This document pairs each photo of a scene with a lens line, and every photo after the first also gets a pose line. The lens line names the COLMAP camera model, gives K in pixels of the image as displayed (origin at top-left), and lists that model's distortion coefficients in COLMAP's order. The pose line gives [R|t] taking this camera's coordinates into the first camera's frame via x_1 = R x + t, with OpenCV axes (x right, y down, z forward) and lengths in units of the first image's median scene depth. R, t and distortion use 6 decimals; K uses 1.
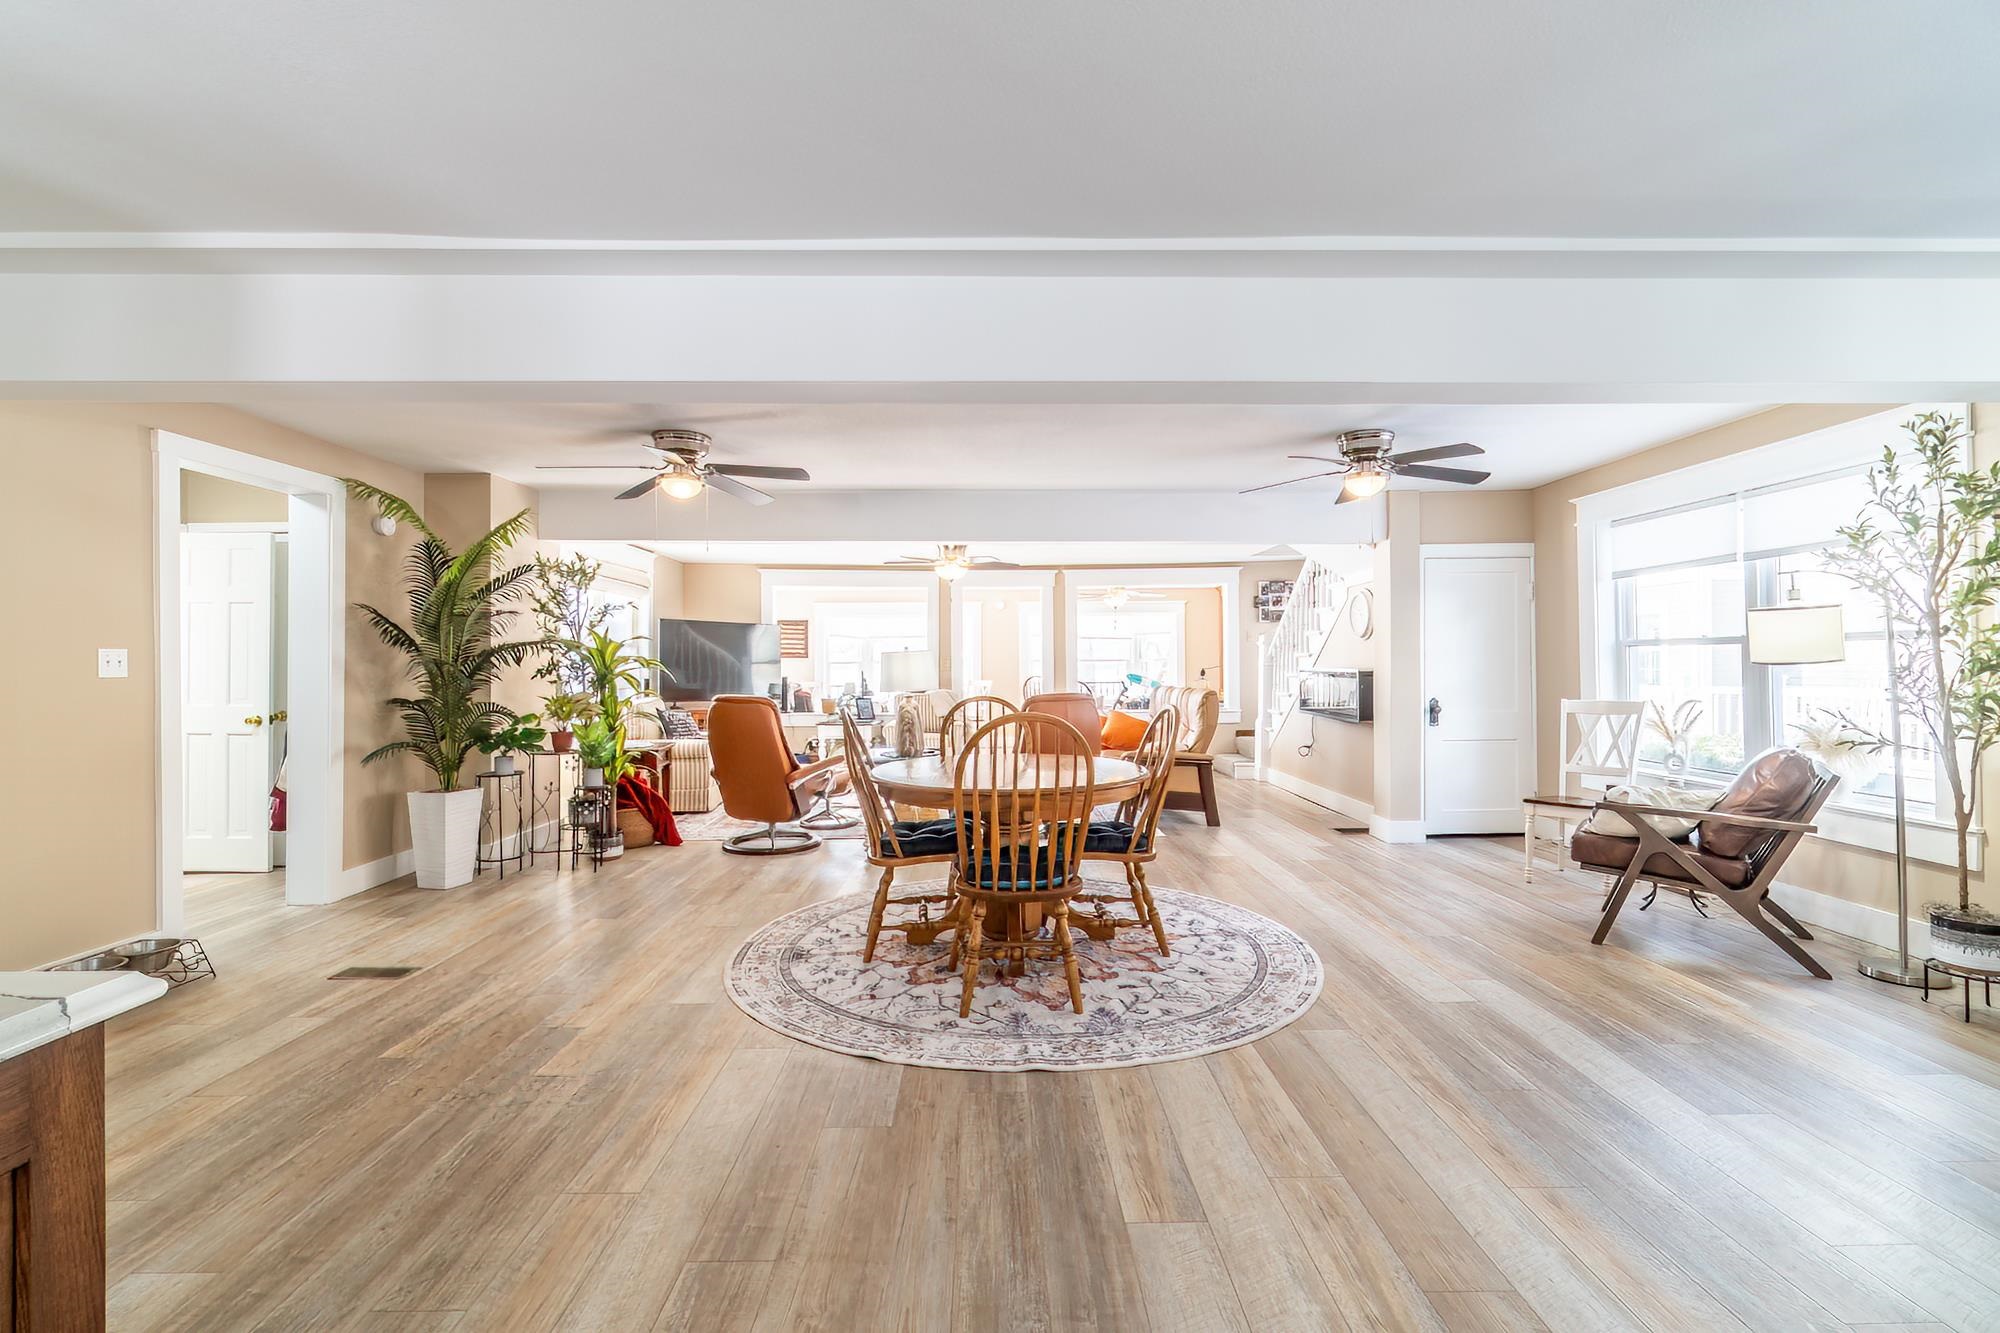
lens RADIAL K [[890.8, 0, 1006.9], [0, 890.8, 656.3], [0, 0, 1]] dist [-0.003676, -0.000888]
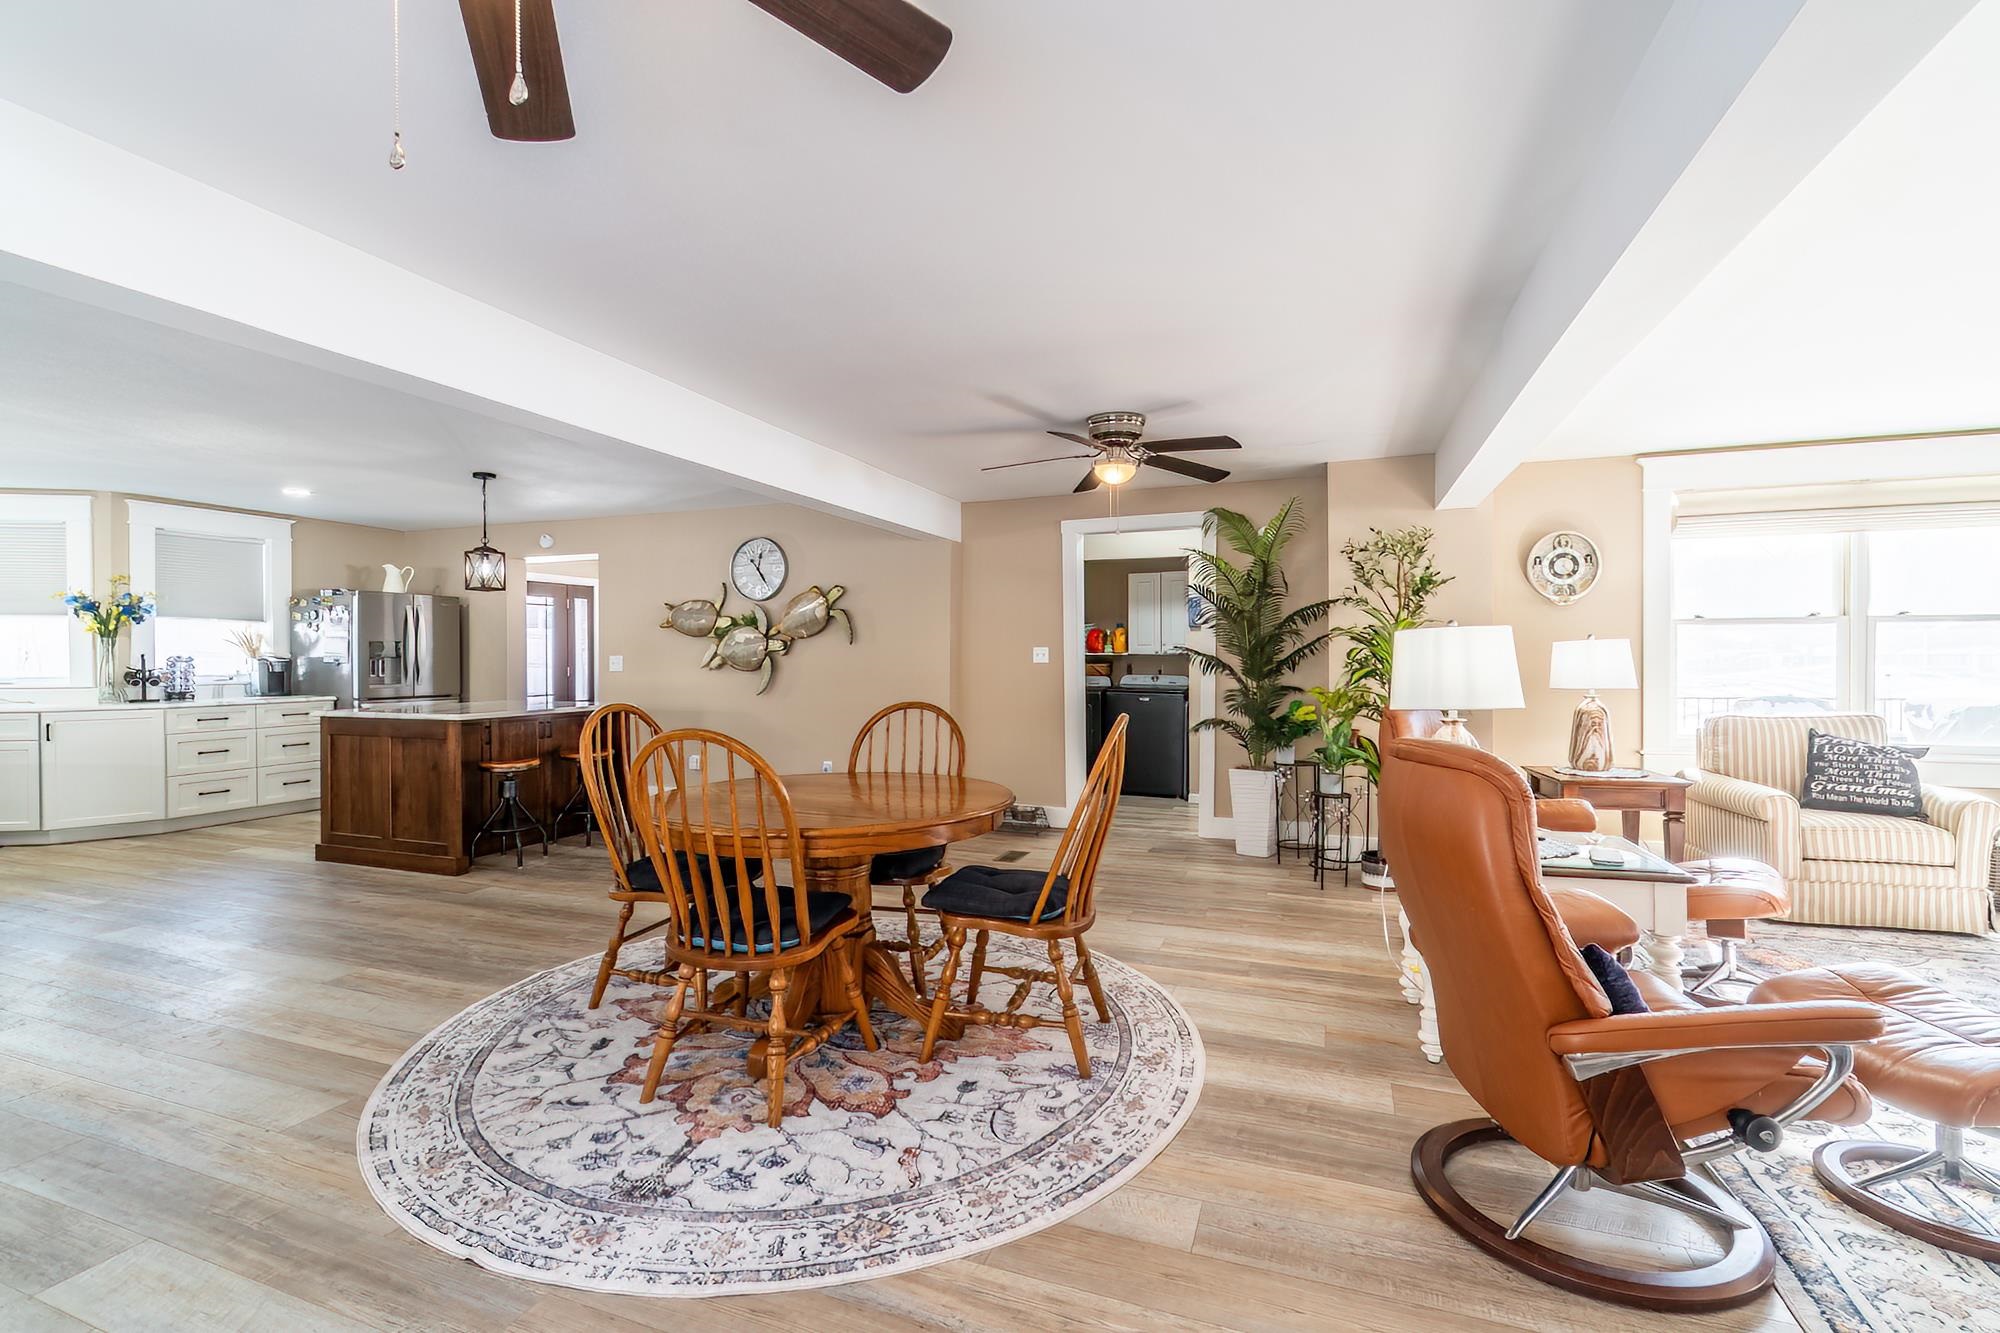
lens RADIAL K [[890.8, 0, 1003.6], [0, 890.8, 662.9], [0, 0, 1]] dist [-0.003676, -0.000888]
pose [[-0.368587, 0.008262, -0.929556, 0.744773], [0.007003, 0.999957, 0.006111, 0.011293], [0.929567, -0.004258, -0.368629, 1.606629]]
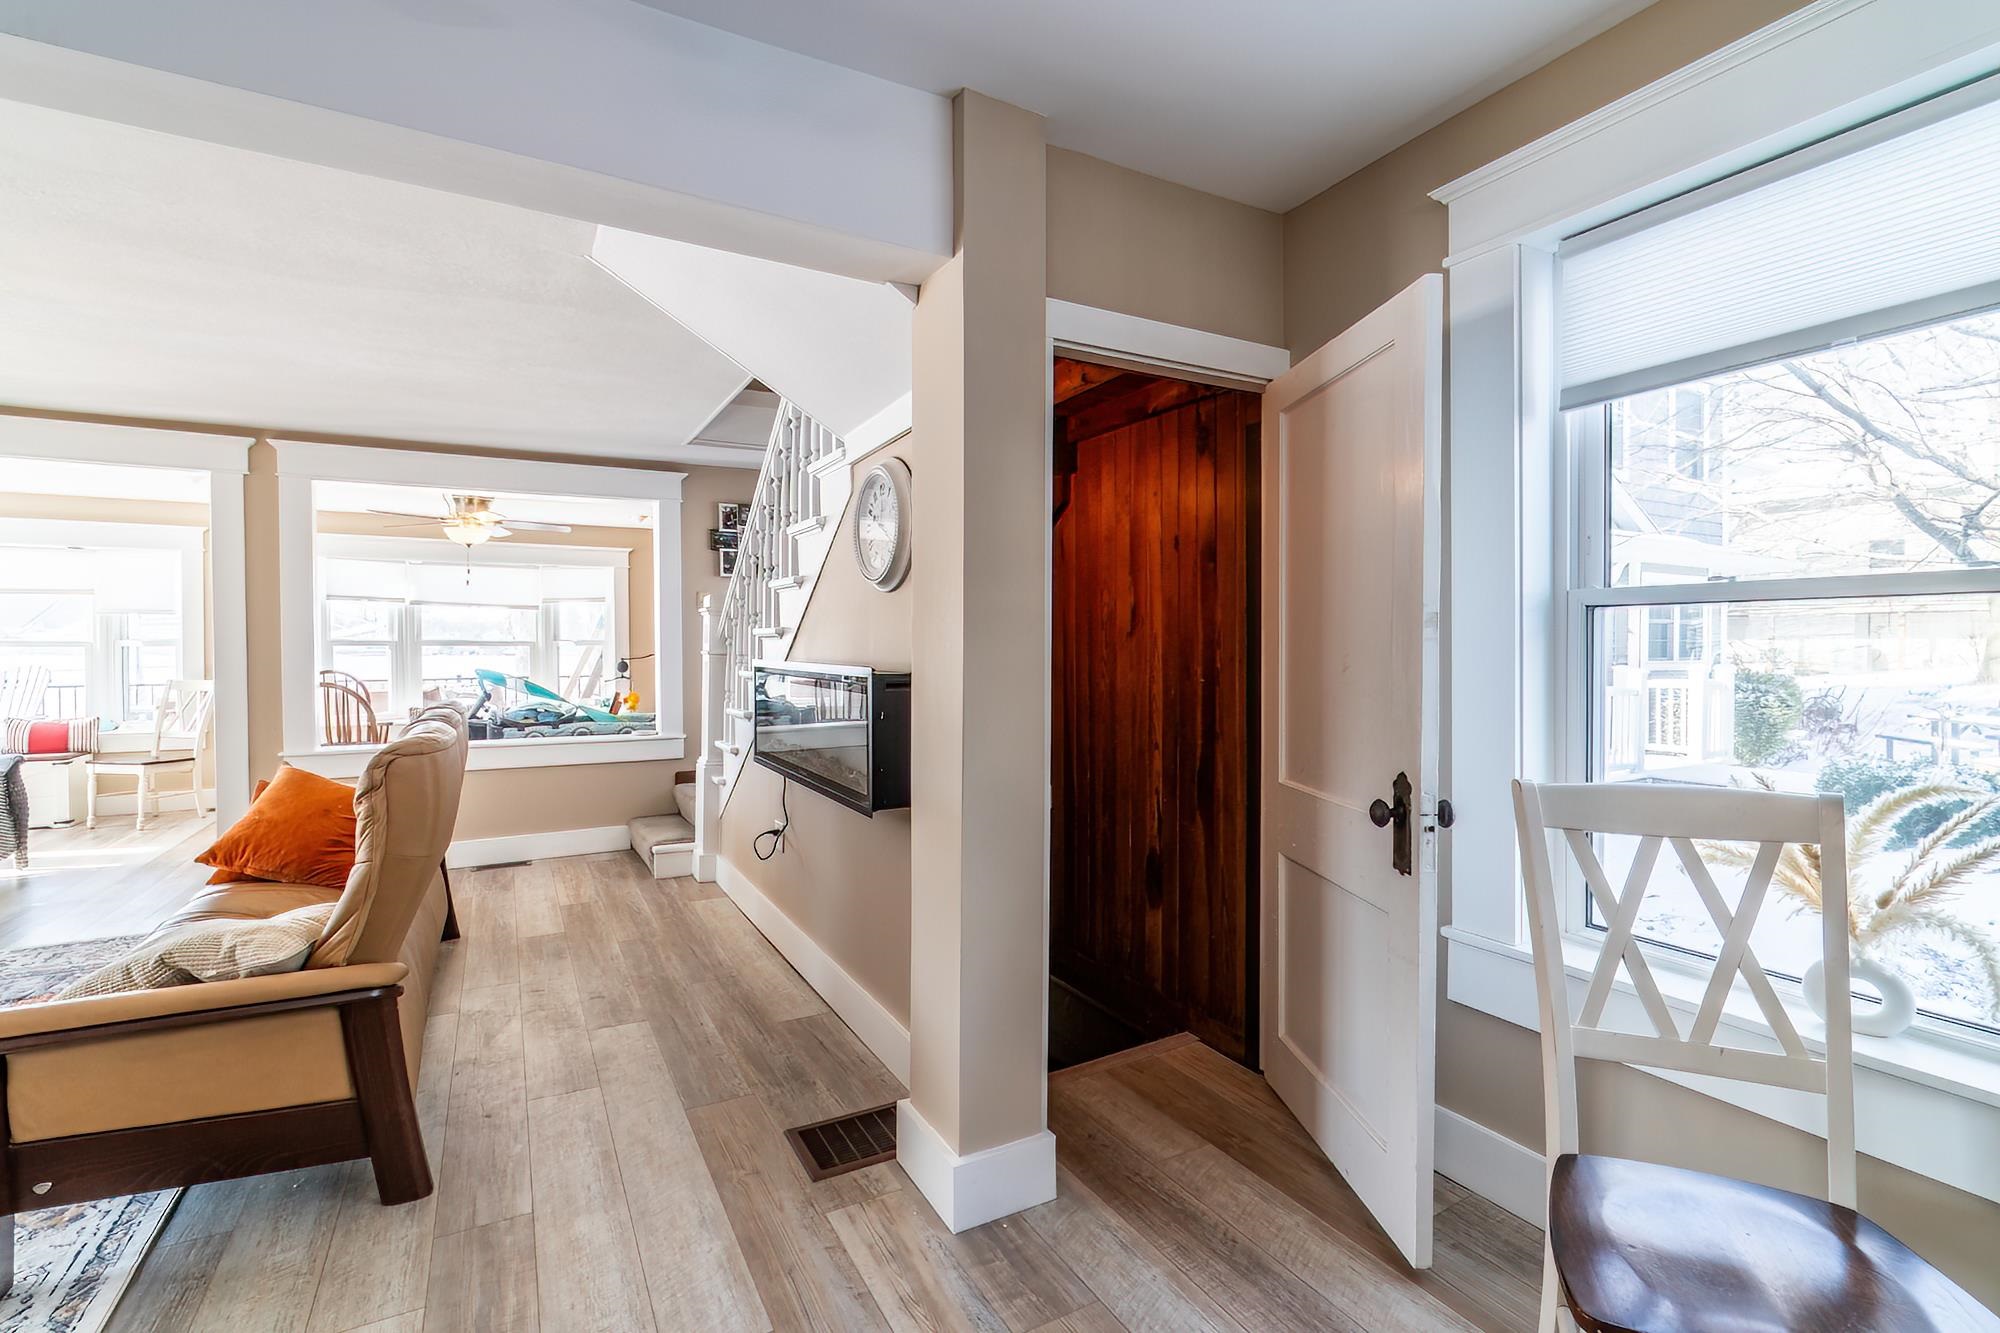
lens RADIAL K [[890.8, 0, 986.7], [0, 890.8, 658.8], [0, 0, 1]] dist [-0.003676, -0.000888]
pose [[0.888385, 0.000371, 0.459099, 0.243706], [-0.008086, 0.999857, 0.014838, 0.005167], [-0.459028, -0.016894, 0.888261, 0.592851]]
